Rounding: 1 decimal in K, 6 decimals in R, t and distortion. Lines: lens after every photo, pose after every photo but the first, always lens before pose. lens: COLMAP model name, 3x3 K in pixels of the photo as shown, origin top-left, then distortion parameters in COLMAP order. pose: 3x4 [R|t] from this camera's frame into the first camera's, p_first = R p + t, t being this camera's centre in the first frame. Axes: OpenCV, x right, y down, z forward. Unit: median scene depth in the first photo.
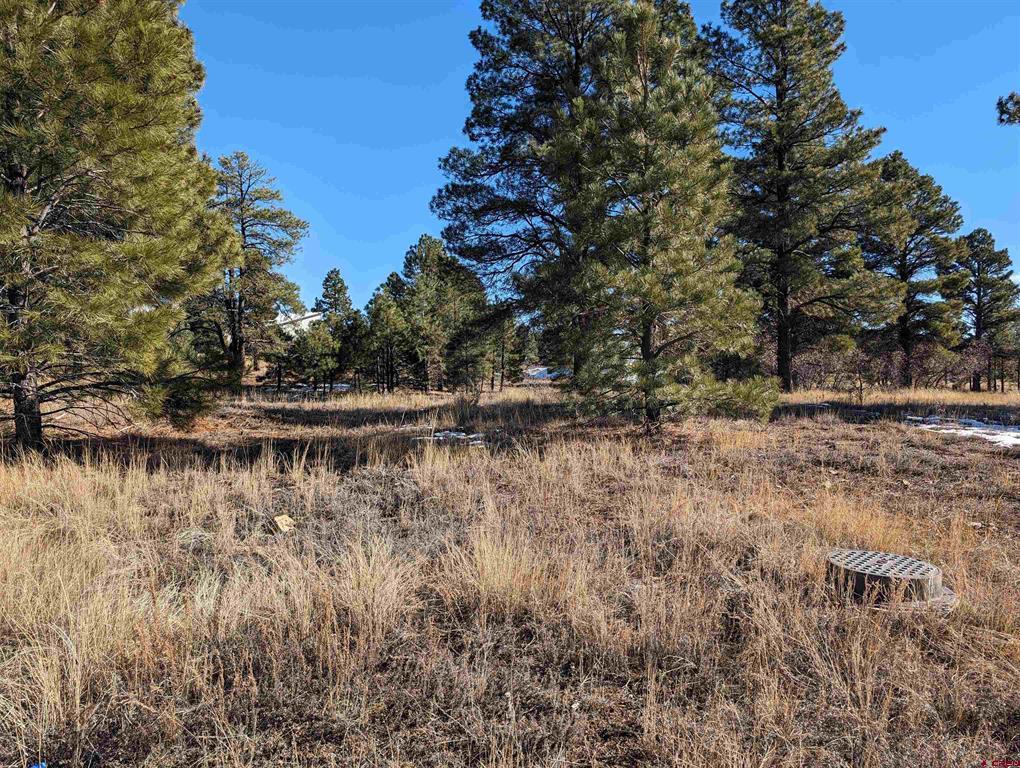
lens RADIAL K [[734.3, 0, 514.5], [0, 734.3, 373.4], [0, 0, 1]] dist [0.021059, -0.009605]
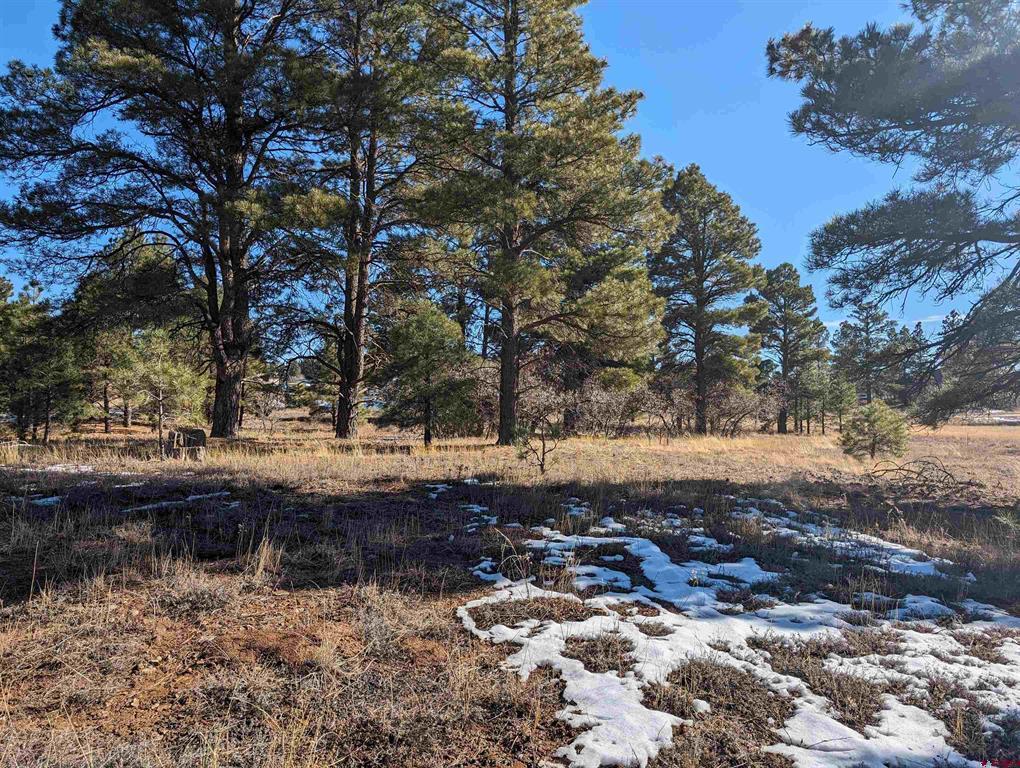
lens RADIAL K [[734.3, 0, 509.9], [0, 734.3, 375.7], [0, 0, 1]] dist [0.021059, -0.009605]
pose [[0.982755, 0.020128, 0.183813, 0.143952], [-0.012728, 0.999064, -0.041350, -0.007250], [-0.184473, 0.038297, 0.982091, 0.181711]]
